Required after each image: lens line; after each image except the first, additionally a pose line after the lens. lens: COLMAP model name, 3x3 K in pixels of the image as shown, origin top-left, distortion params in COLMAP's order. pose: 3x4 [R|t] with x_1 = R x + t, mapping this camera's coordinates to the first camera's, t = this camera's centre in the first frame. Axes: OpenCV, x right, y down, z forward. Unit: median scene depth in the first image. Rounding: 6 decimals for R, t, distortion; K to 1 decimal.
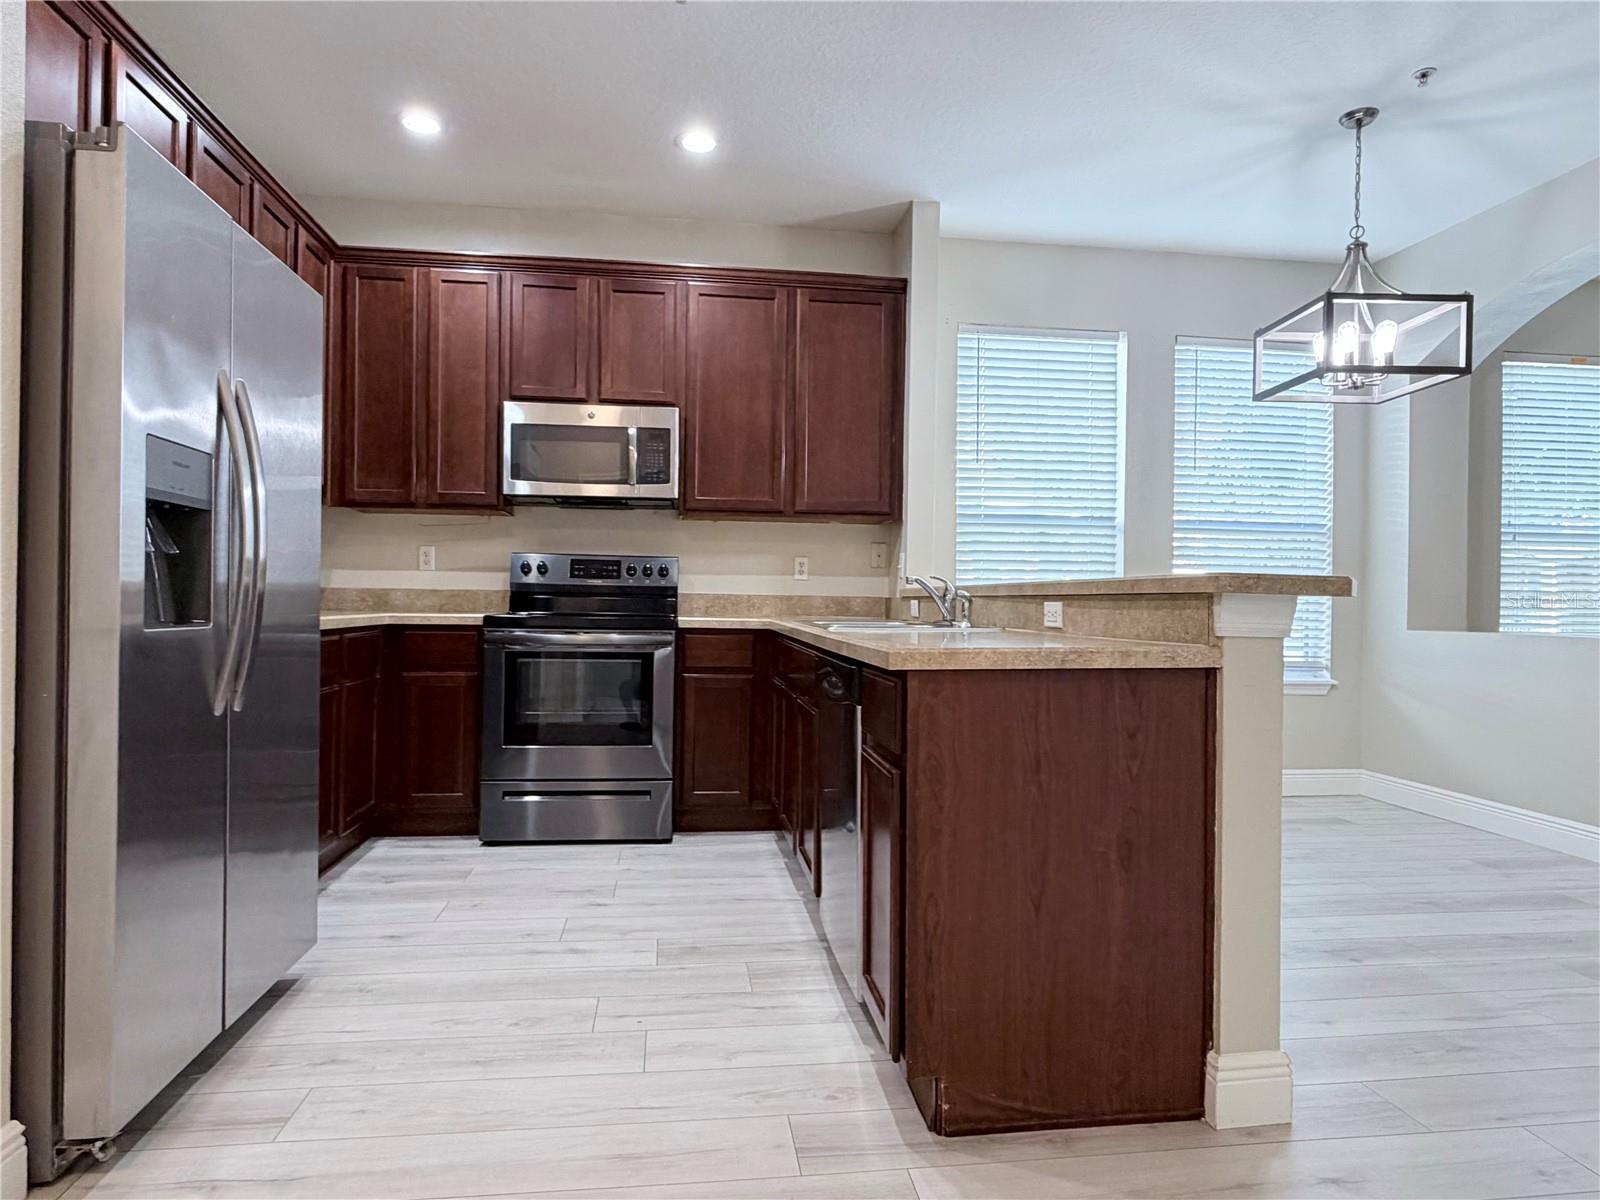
lens RADIAL K [[961.1, 0, 800.0], [0, 961.1, 600.0], [0, 0, 1]] dist [0.002497, -0.001579]
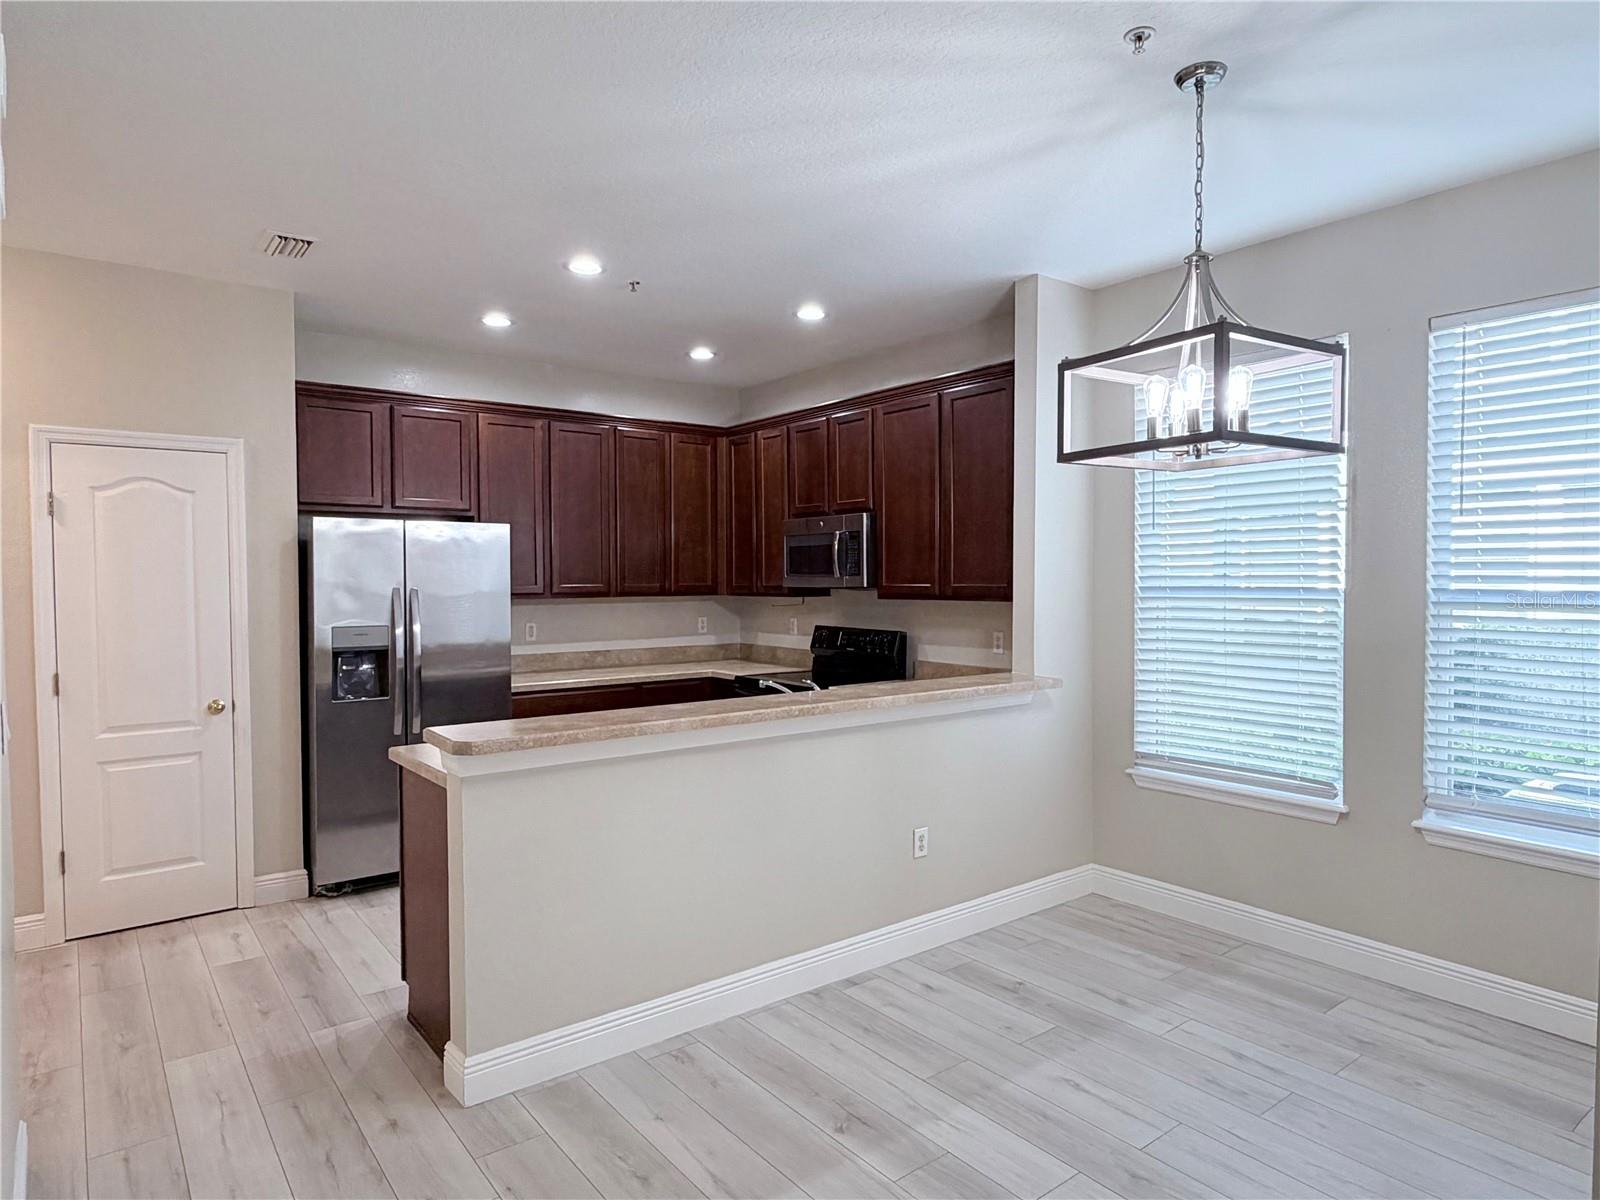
lens RADIAL K [[961.1, 0, 800.0], [0, 961.1, 600.0], [0, 0, 1]] dist [0.002497, -0.001579]
pose [[0.495552, 0.006941, -0.868550, 0.877280], [0.011517, 0.999828, 0.014561, -0.105748], [0.868502, -0.017219, 0.495387, 0.317069]]
